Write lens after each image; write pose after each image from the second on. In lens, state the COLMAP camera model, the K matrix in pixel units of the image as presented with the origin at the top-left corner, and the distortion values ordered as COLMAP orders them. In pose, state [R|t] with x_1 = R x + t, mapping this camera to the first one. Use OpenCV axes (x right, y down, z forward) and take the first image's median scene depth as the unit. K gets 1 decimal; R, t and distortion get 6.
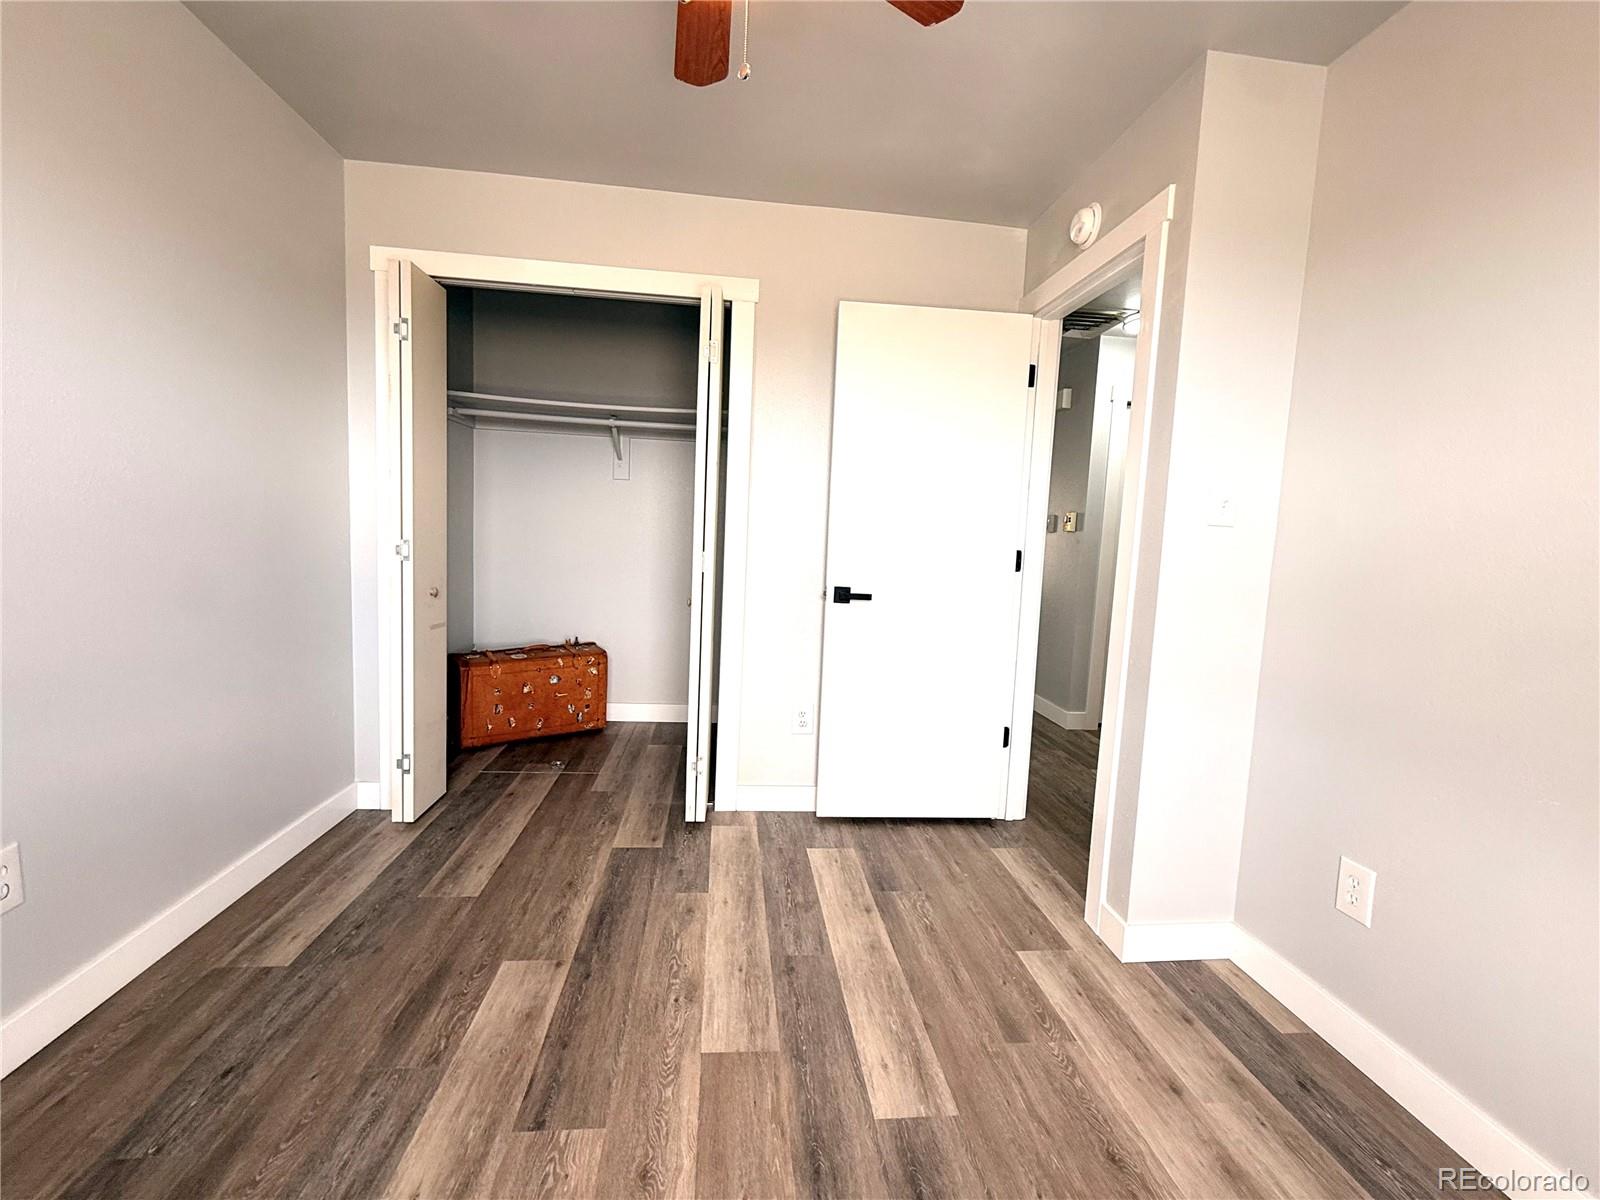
lens RADIAL K [[701.6, 0, 800.1], [0, 701.6, 597.2], [0, 0, 1]] dist [-0.000023, 0.000110]
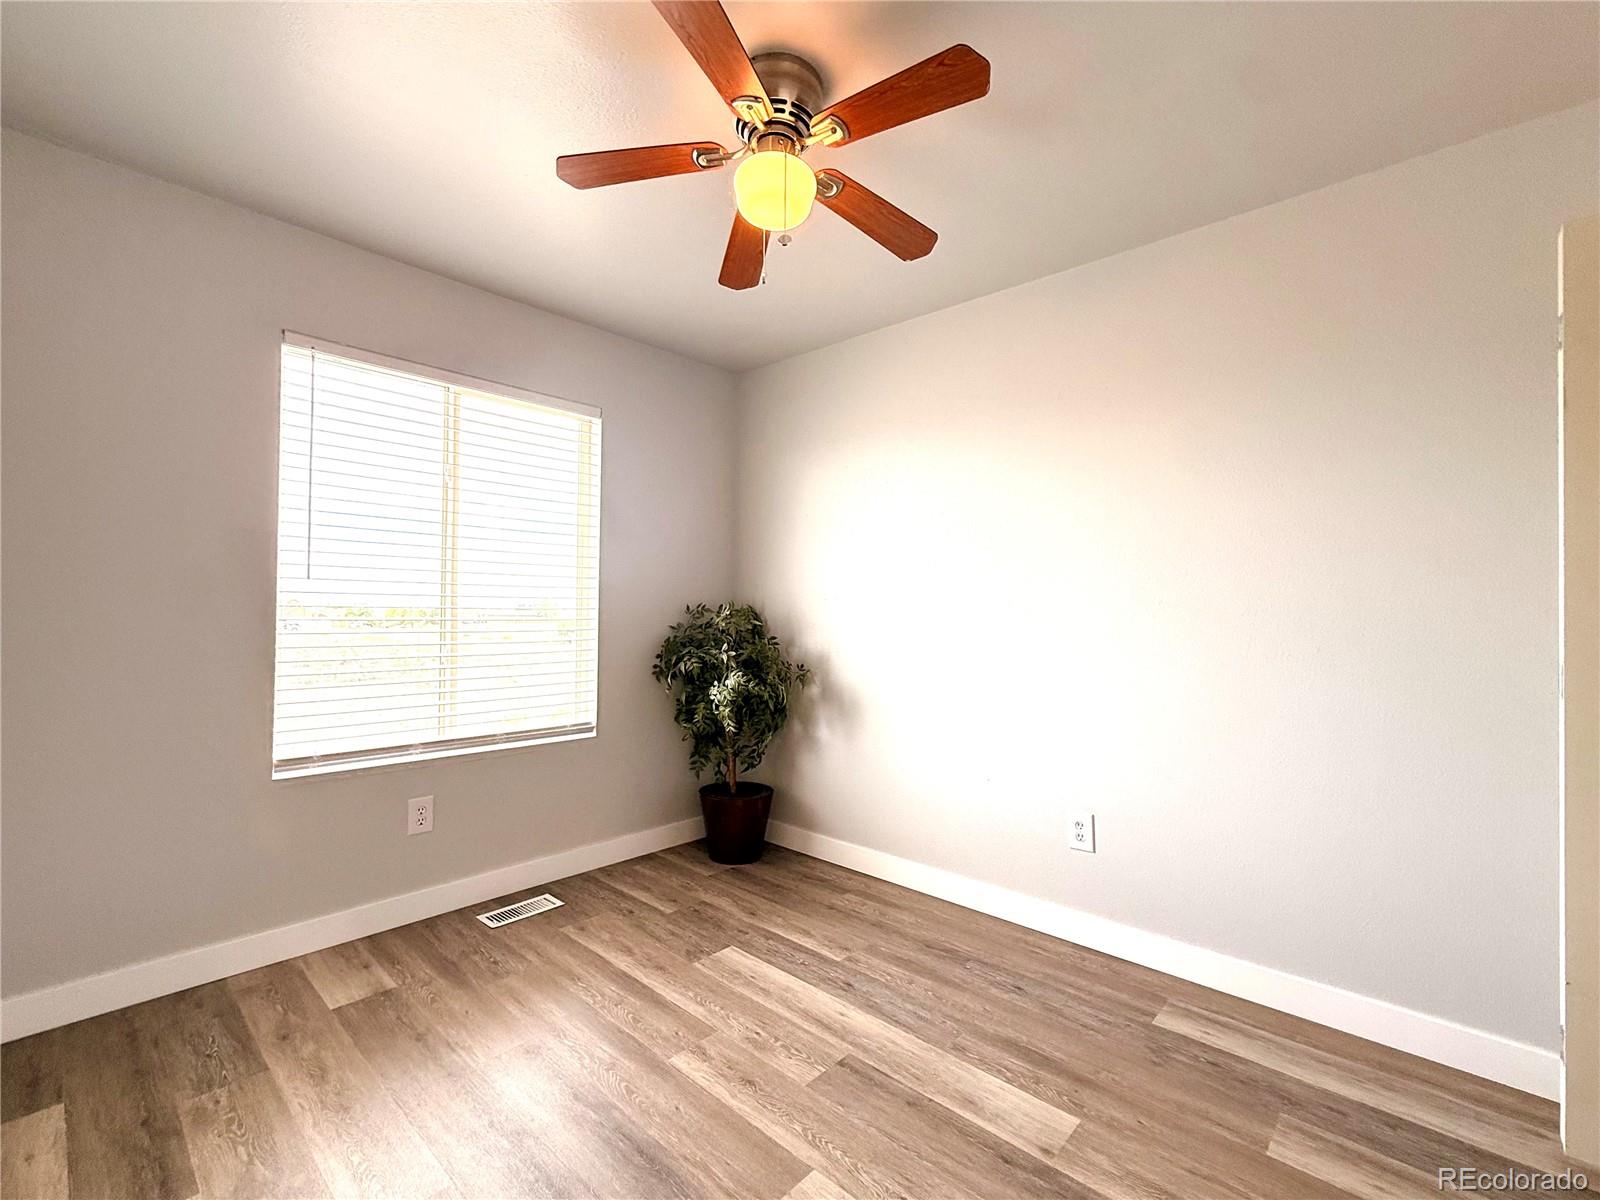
lens RADIAL K [[701.6, 0, 800.1], [0, 701.6, 597.2], [0, 0, 1]] dist [-0.000023, 0.000110]
pose [[-0.749683, -0.065039, -0.658593, 0.457340], [-0.107756, 0.993875, 0.024511, -0.112674], [0.652965, 0.089343, -0.752100, 1.372111]]
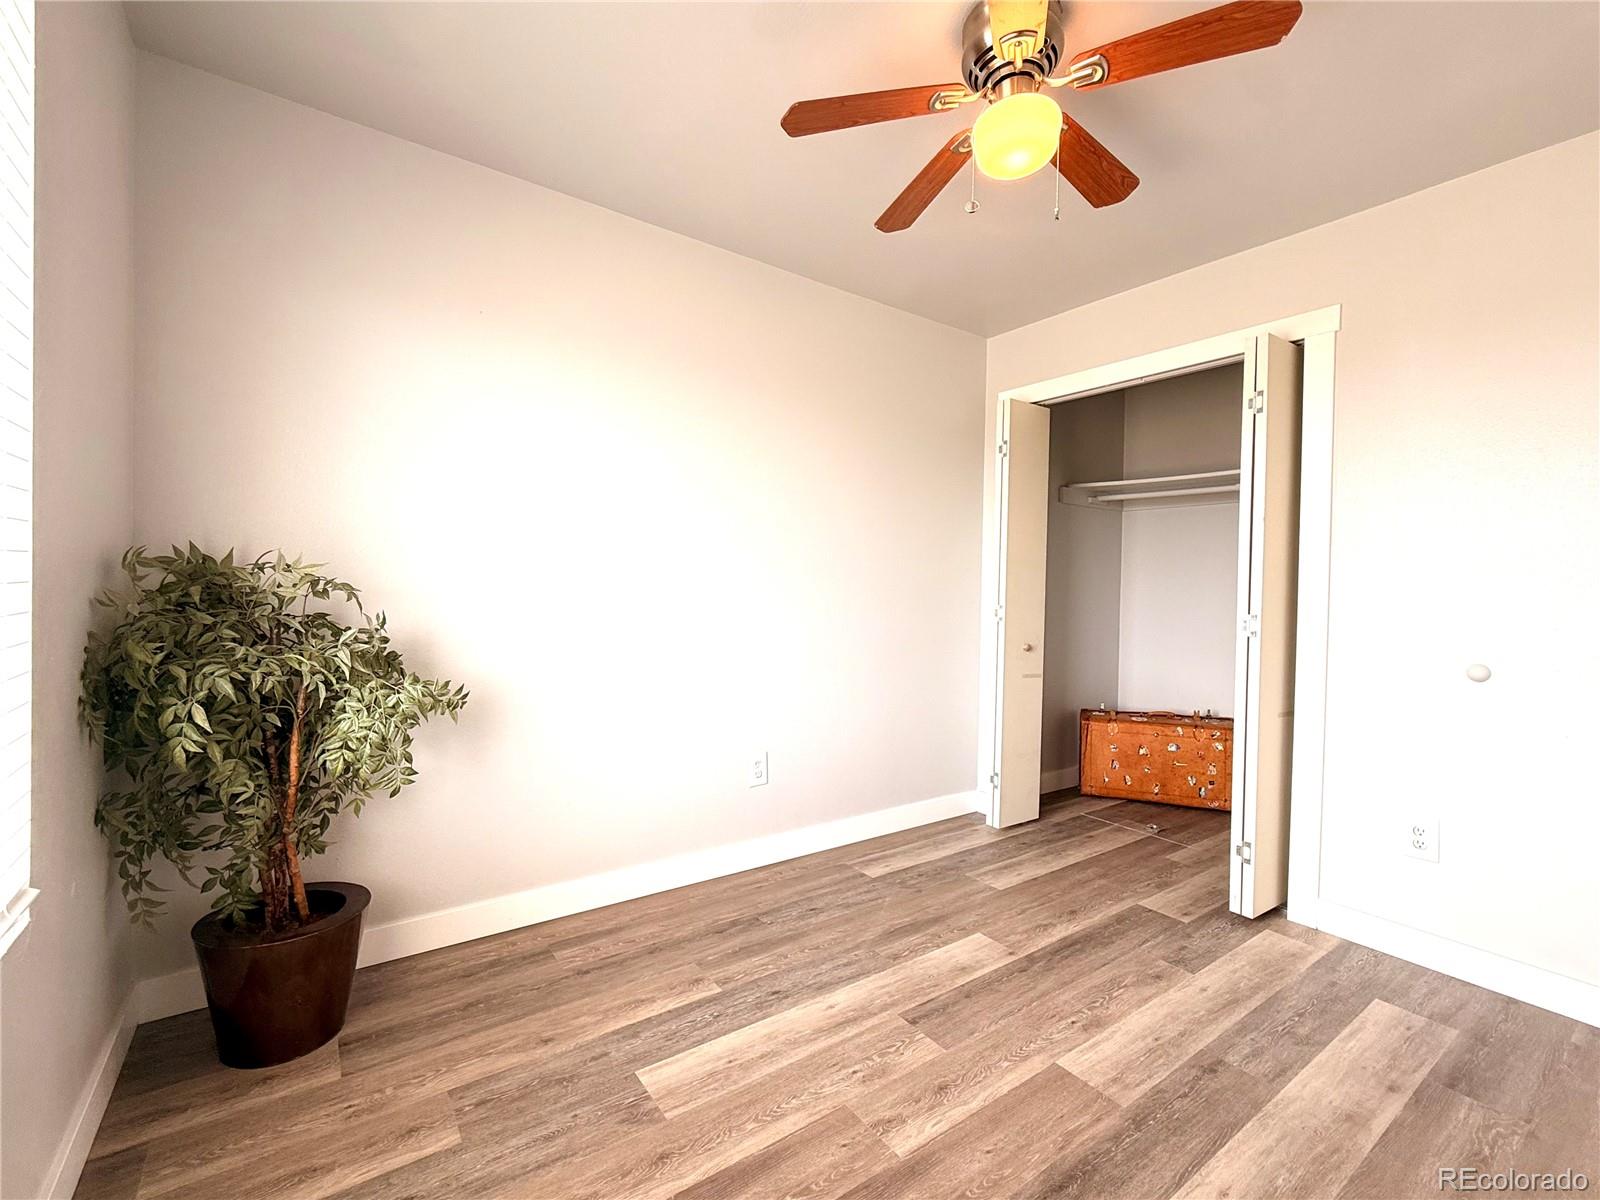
lens RADIAL K [[701.6, 0, 800.1], [0, 701.6, 597.2], [0, 0, 1]] dist [-0.000023, 0.000110]
pose [[0.493867, -0.024323, -0.869197, 0.526601], [-0.079690, 0.994136, -0.073098, 0.038658], [0.865878, 0.105367, 0.489033, 0.044769]]
